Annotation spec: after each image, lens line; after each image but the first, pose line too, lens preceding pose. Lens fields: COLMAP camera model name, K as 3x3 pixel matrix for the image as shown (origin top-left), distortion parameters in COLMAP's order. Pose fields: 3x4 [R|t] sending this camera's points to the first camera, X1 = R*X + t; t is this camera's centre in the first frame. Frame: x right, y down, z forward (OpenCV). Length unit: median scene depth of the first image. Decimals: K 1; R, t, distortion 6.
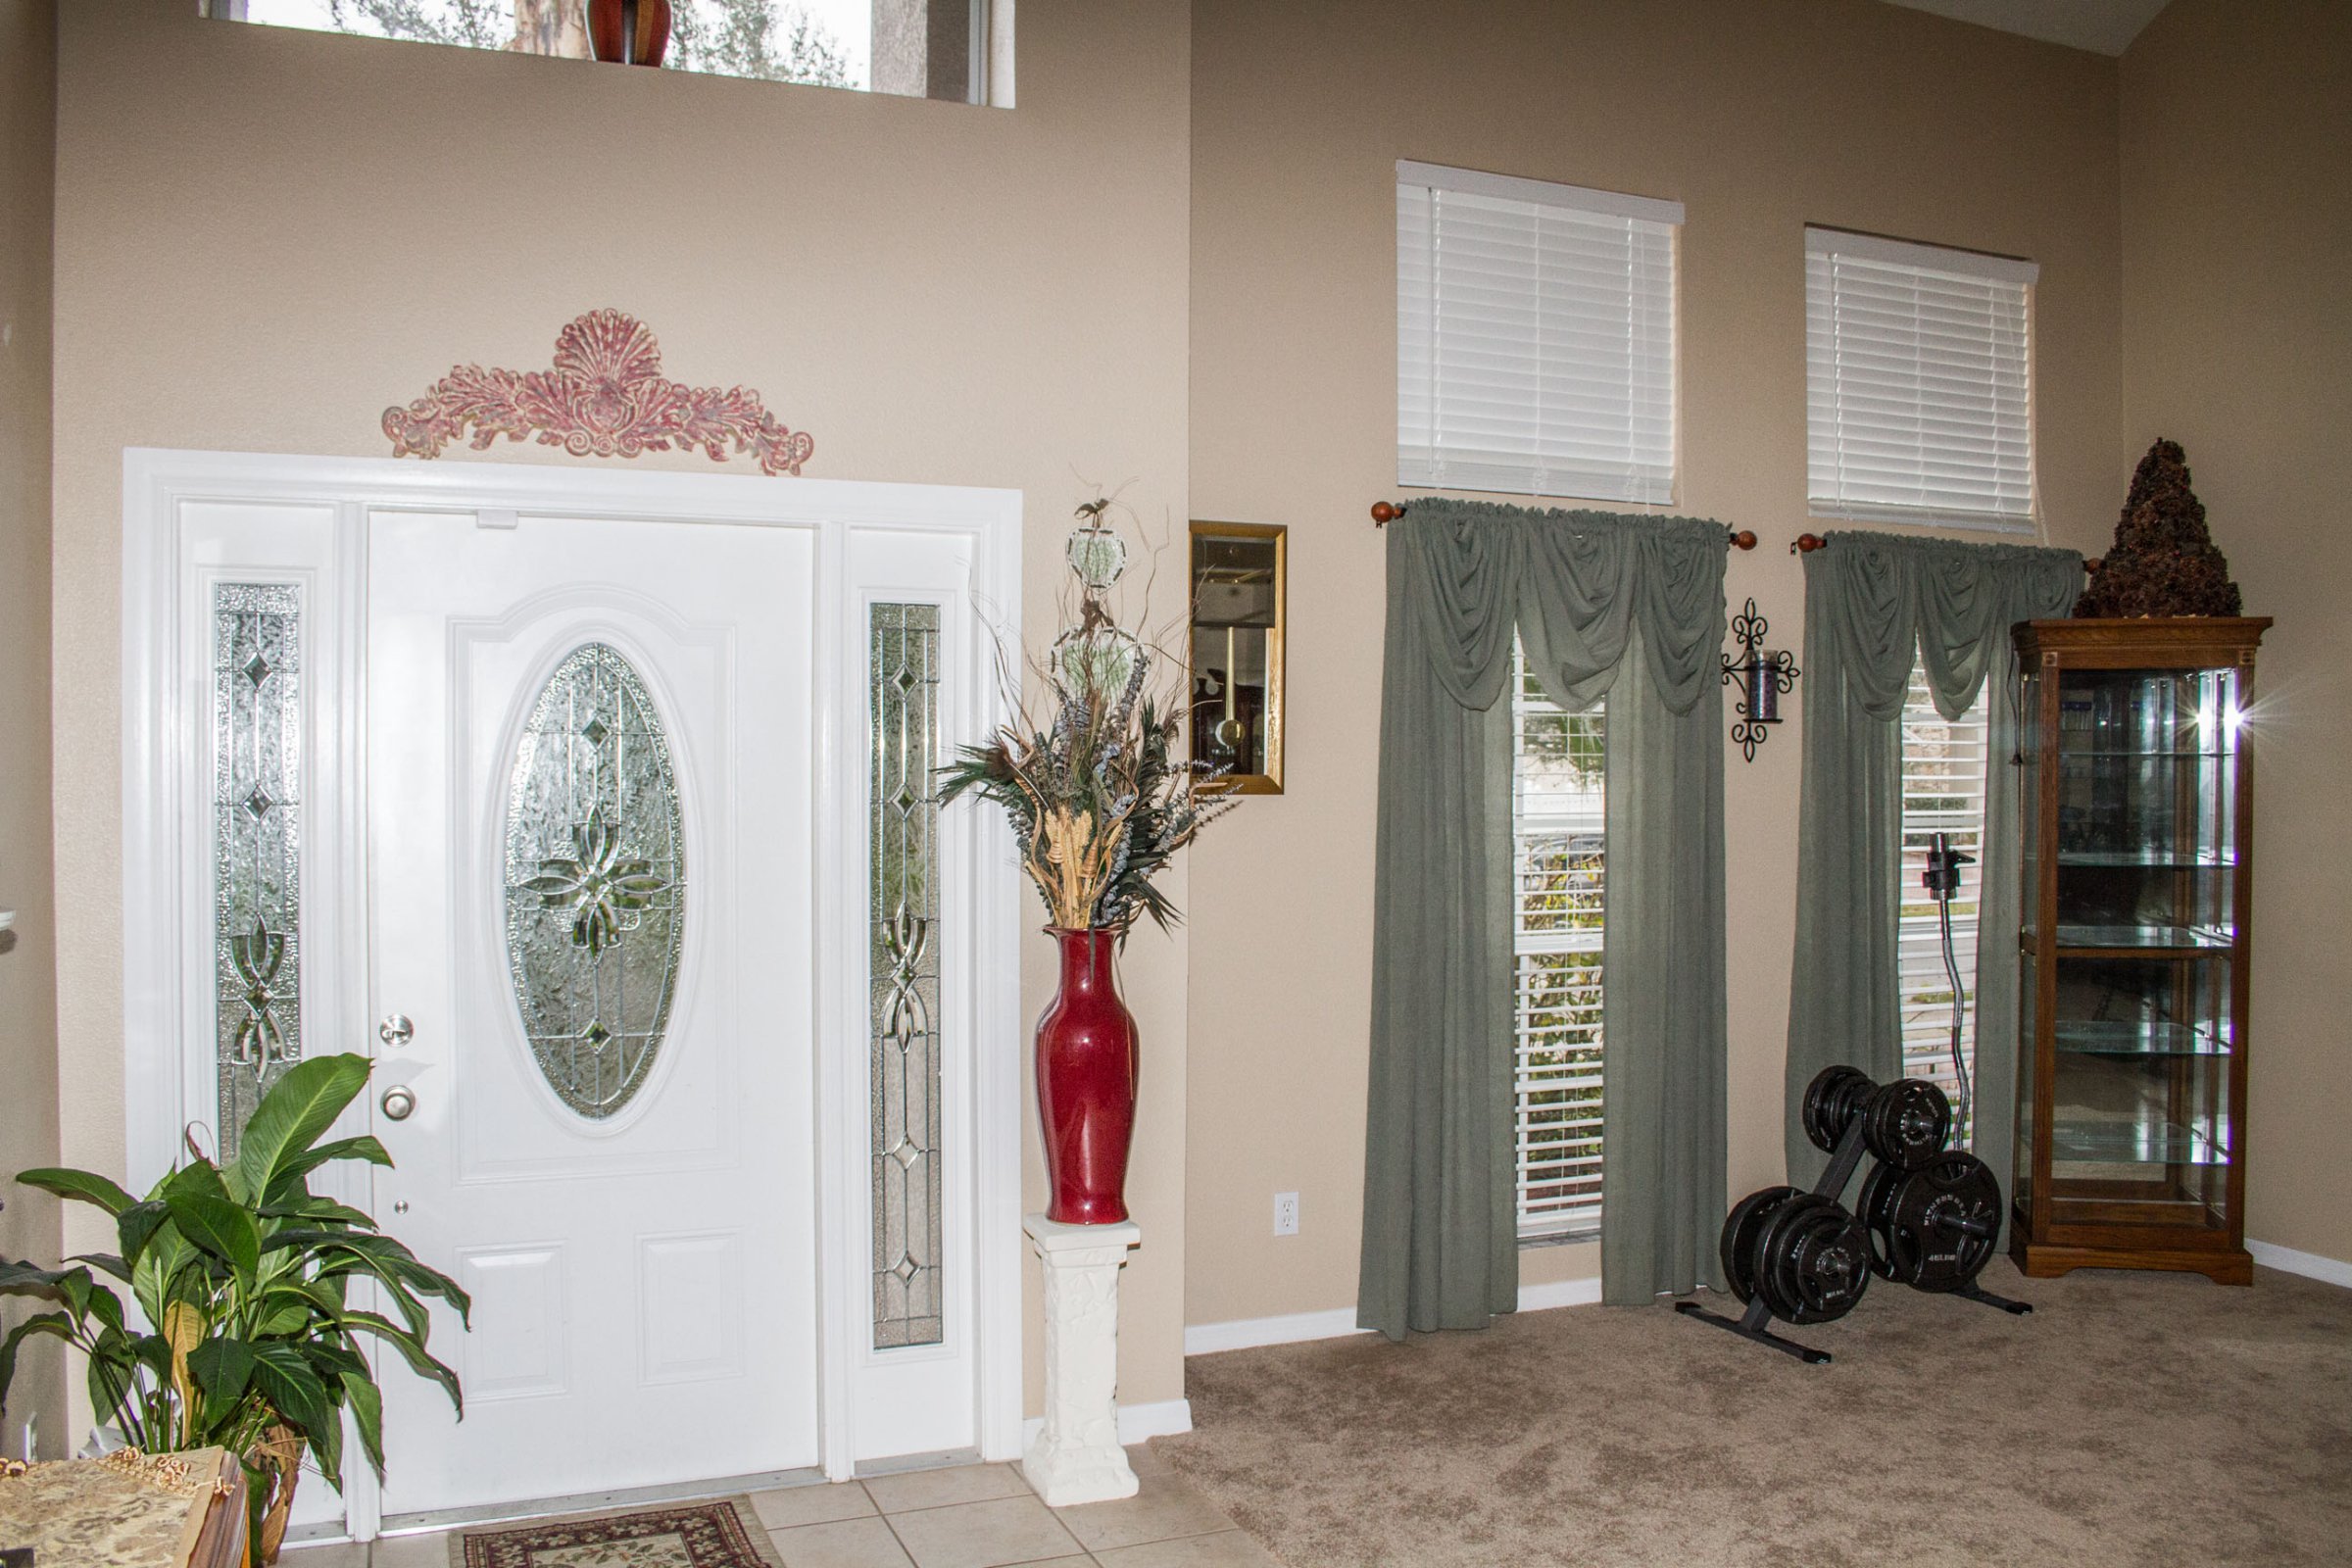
lens RADIAL K [[1899.9, 0, 1142.5], [0, 1899.9, 788.1], [0, 0, 1]] dist [-0.160882, 0.116523]
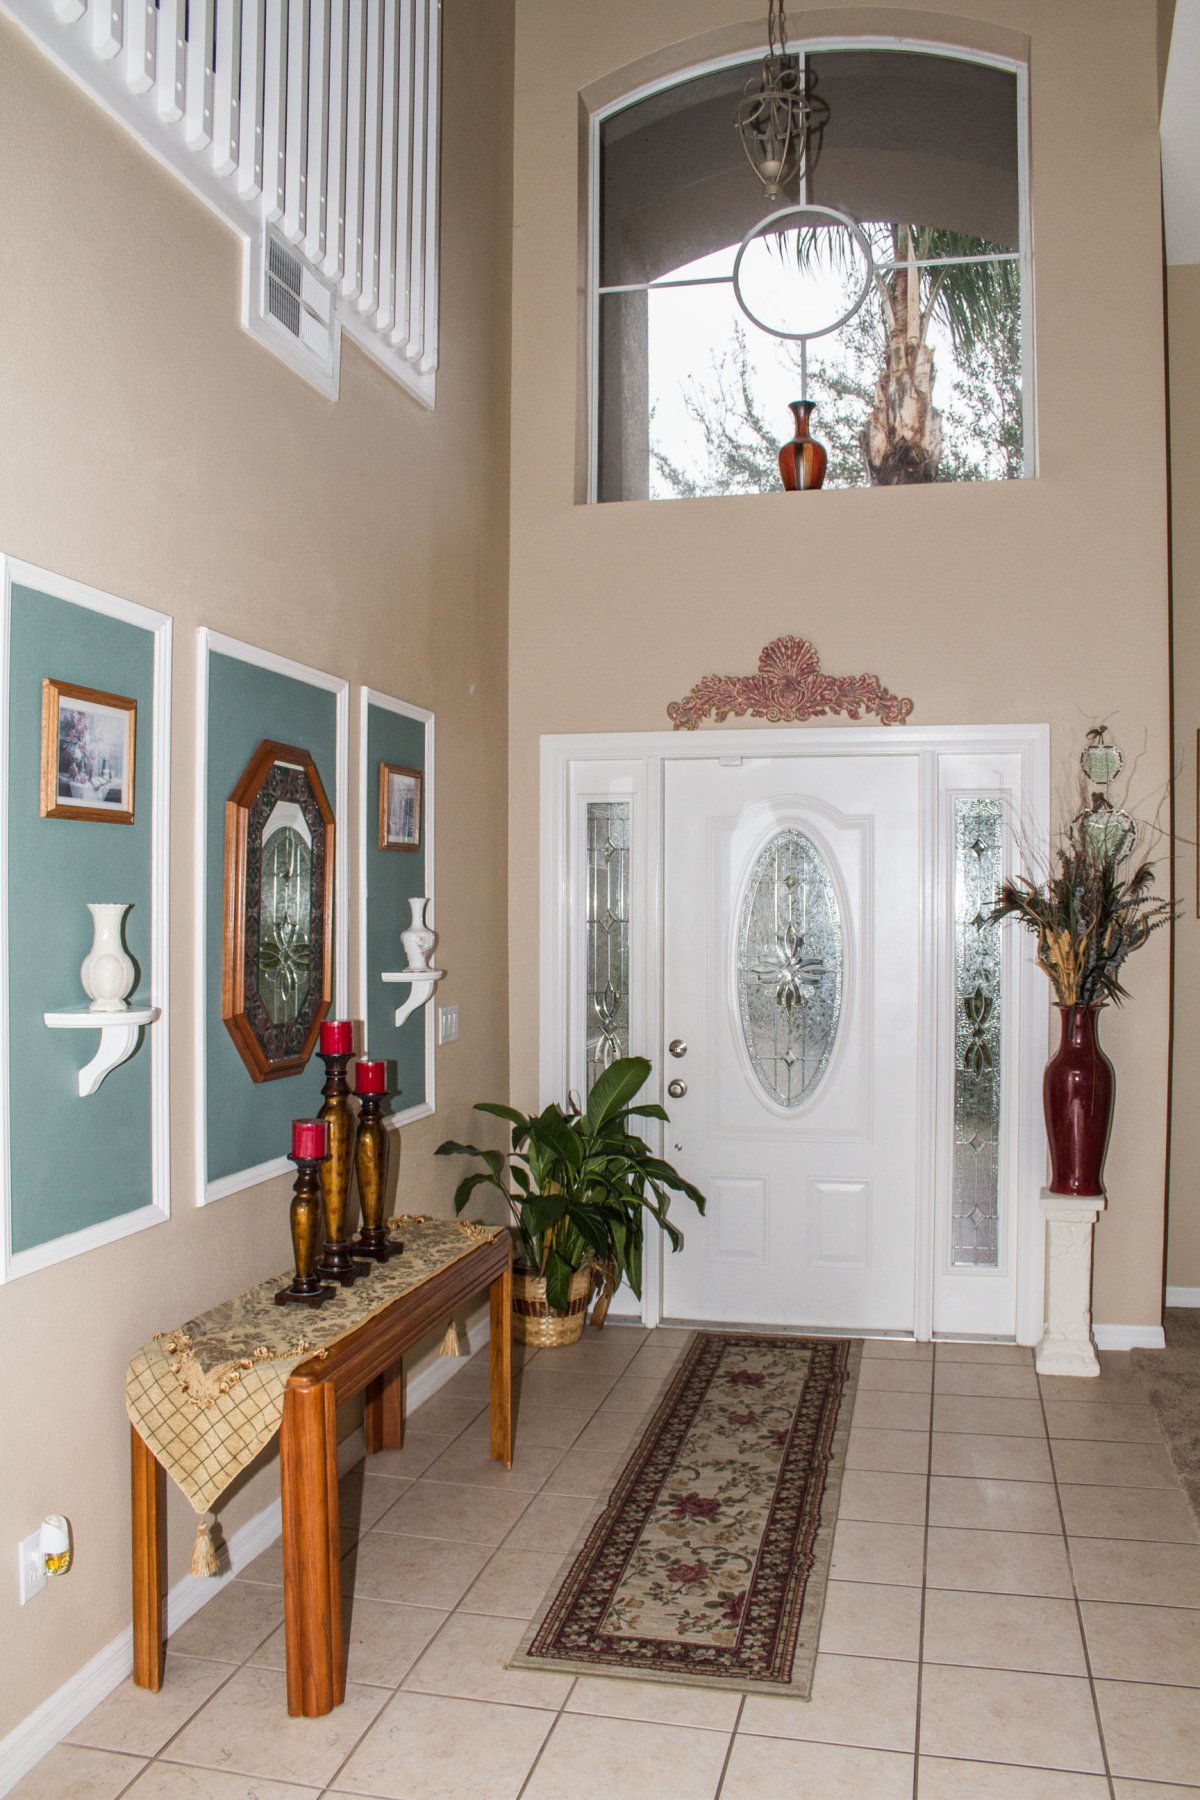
lens RADIAL K [[1454.0, 0, 563.9], [0, 1454.0, 912.2], [0, 0, 1]] dist [-0.160882, 0.116523]
pose [[0.808938, 0.001959, -0.587891, 0.326704], [-0.004588, 0.999985, -0.002982, 0.003382], [0.587876, 0.005110, 0.808935, -0.199120]]
